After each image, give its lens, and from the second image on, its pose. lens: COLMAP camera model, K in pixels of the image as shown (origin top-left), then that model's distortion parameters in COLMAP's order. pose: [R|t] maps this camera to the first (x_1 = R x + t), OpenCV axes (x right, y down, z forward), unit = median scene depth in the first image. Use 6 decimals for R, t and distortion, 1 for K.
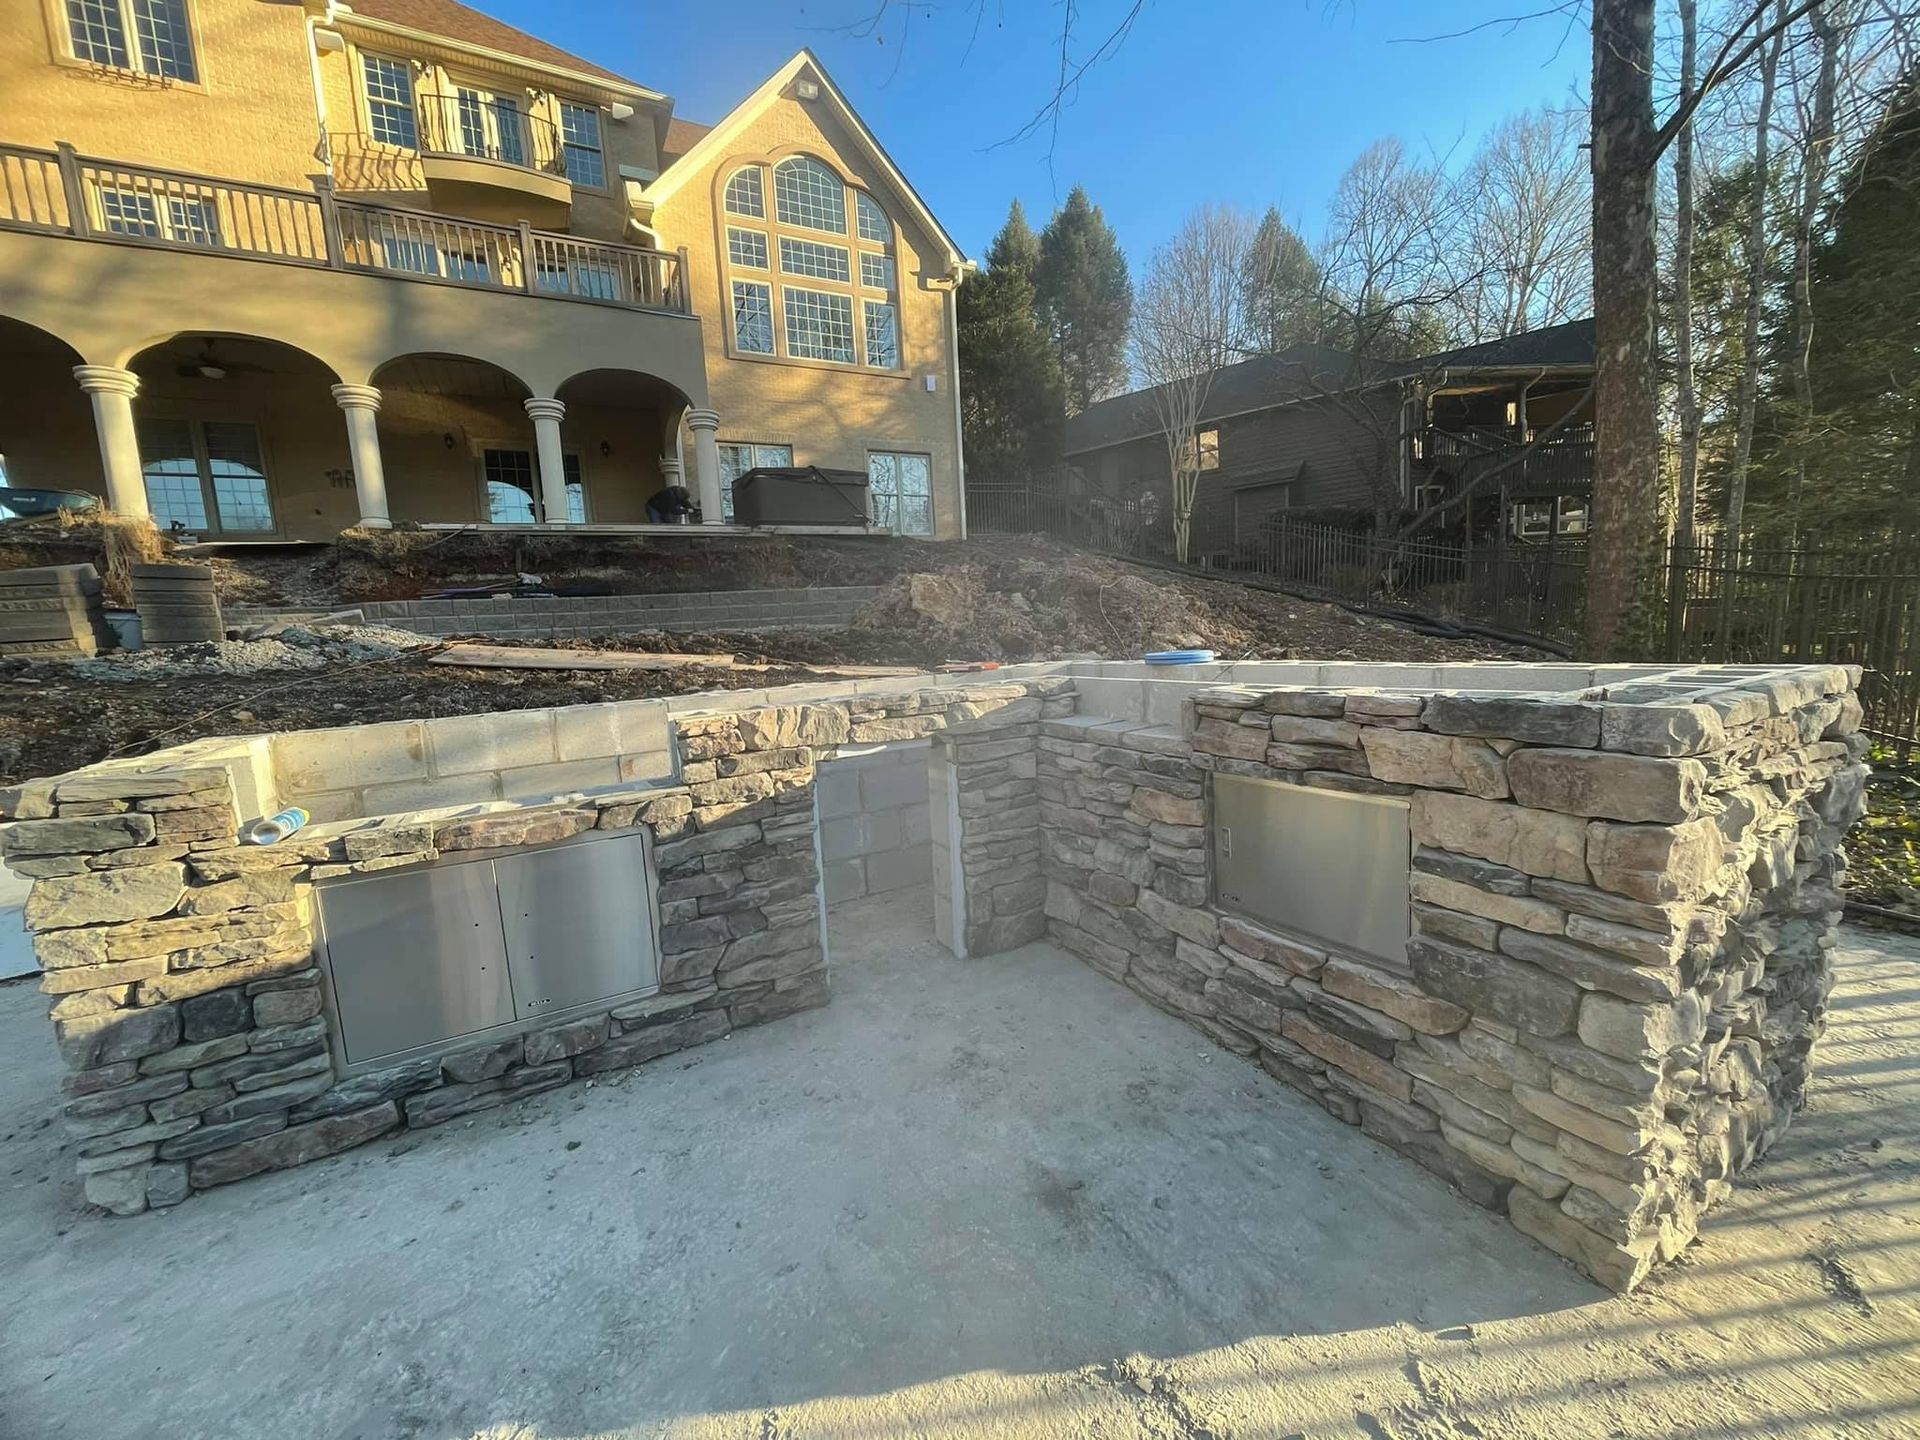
lens RADIAL K [[765.8, 0, 959.3], [0, 765.8, 726.6], [0, 0, 1]] dist [0.000091, -0.000241]
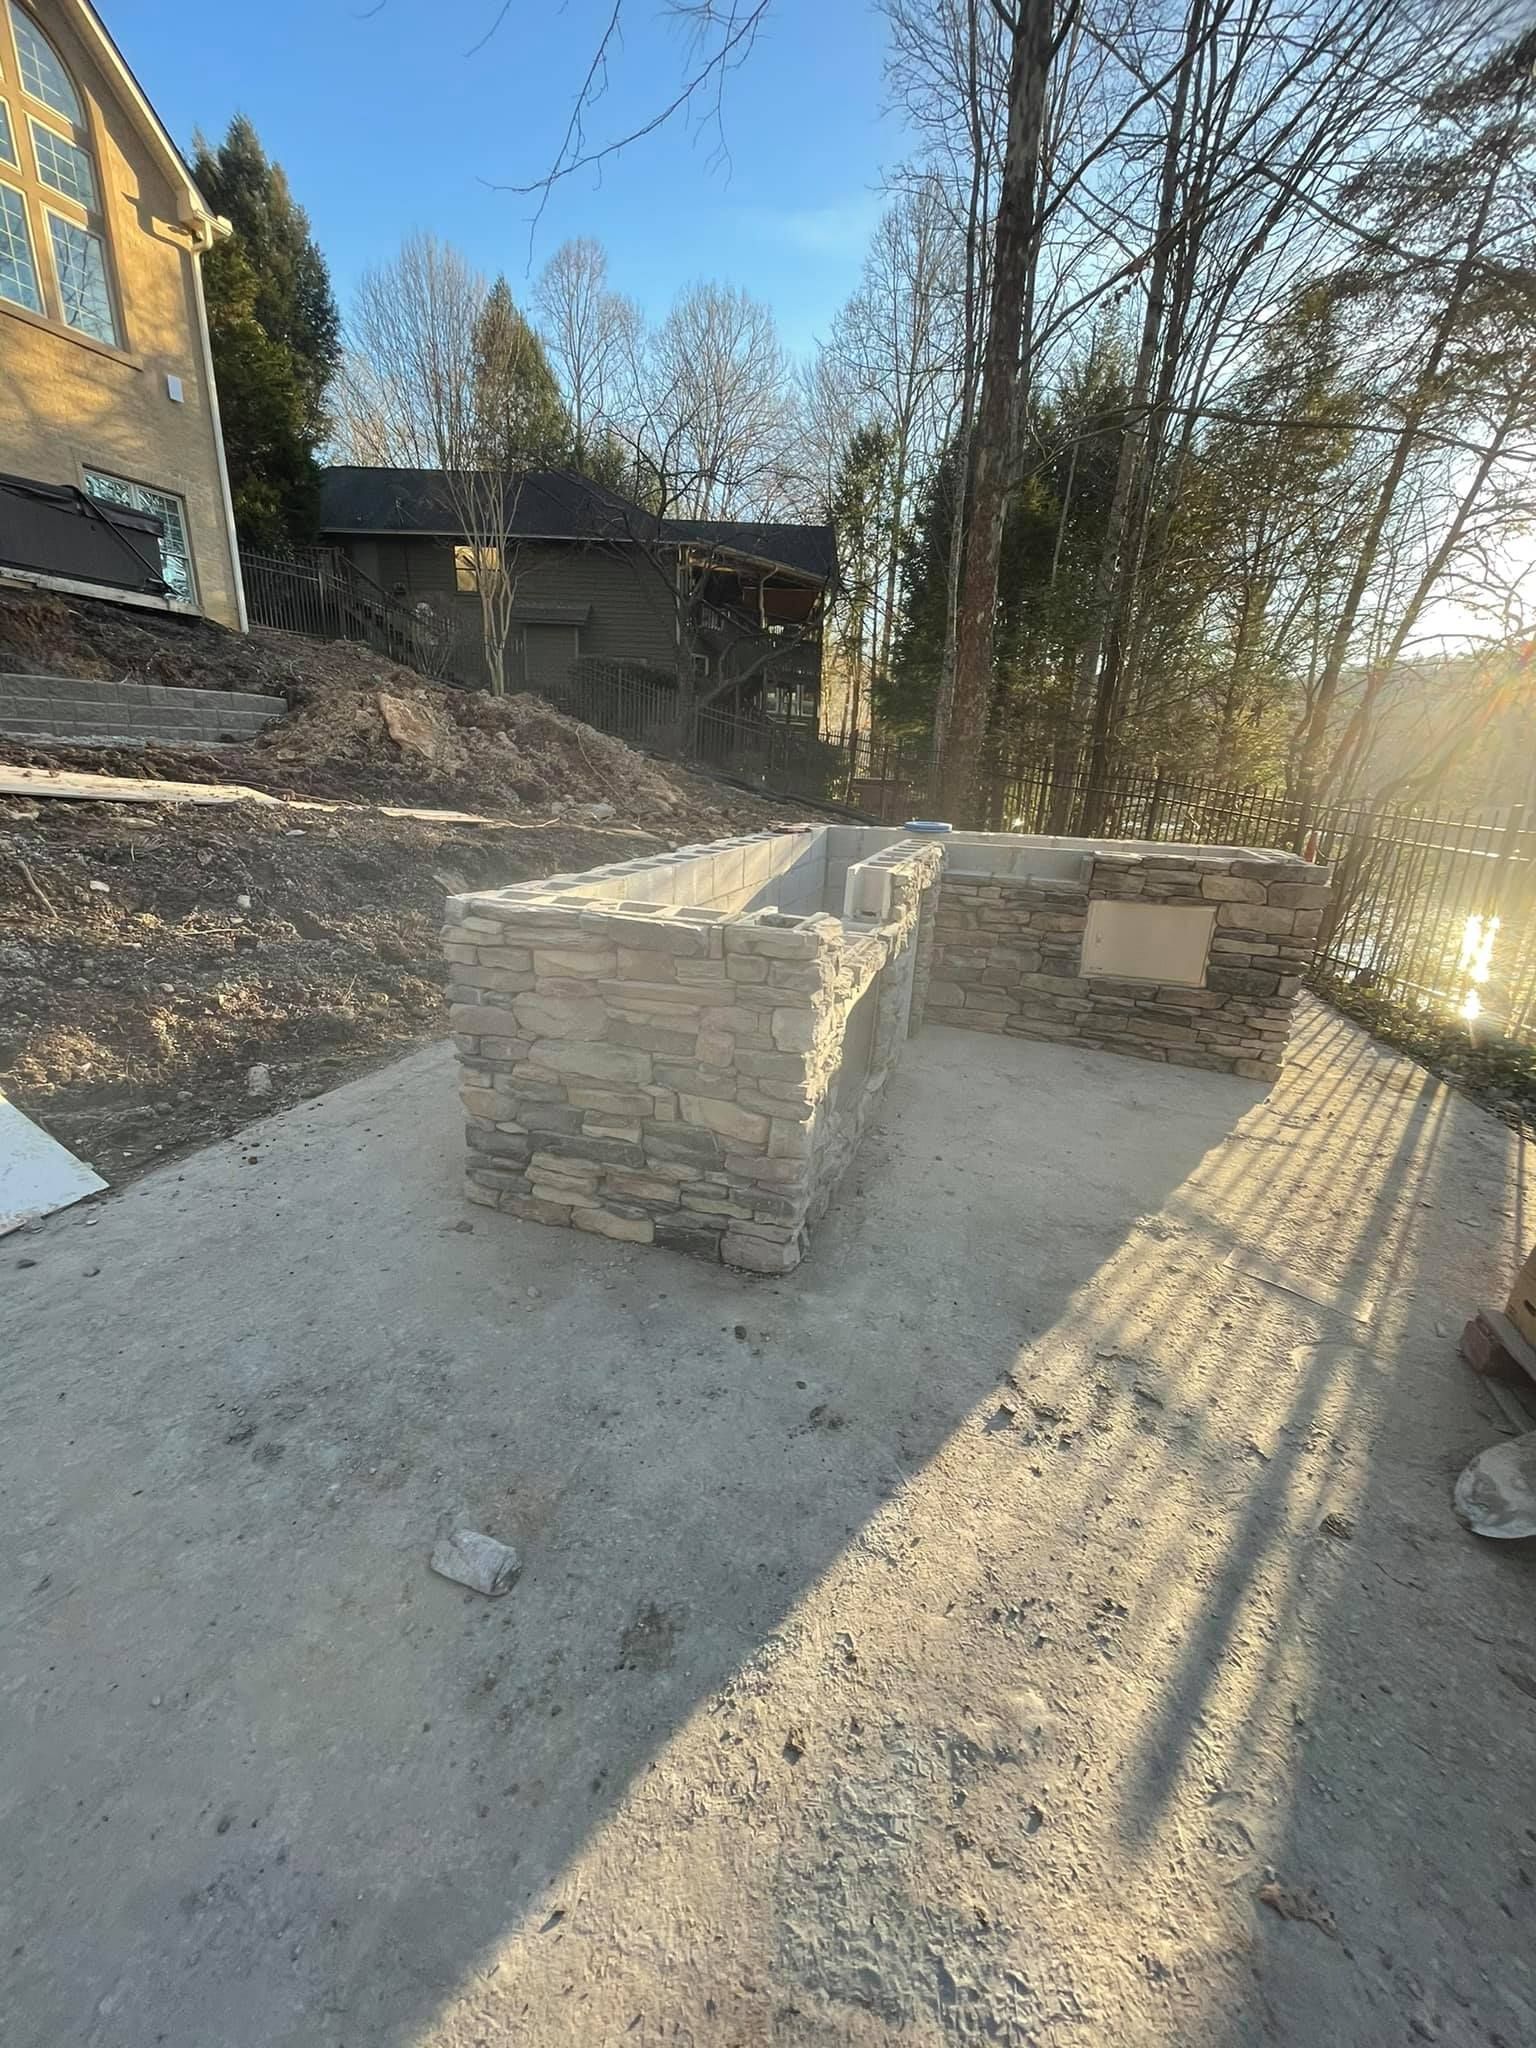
lens RADIAL K [[816.8, 0, 765.0], [0, 816.8, 1016.6], [0, 0, 1]] dist [0.000091, -0.000241]
pose [[0.743544, -0.121559, 0.657545, -0.207408], [0.007939, 0.984873, 0.173095, -0.001575], [-0.668640, -0.123483, 0.733262, 0.008615]]
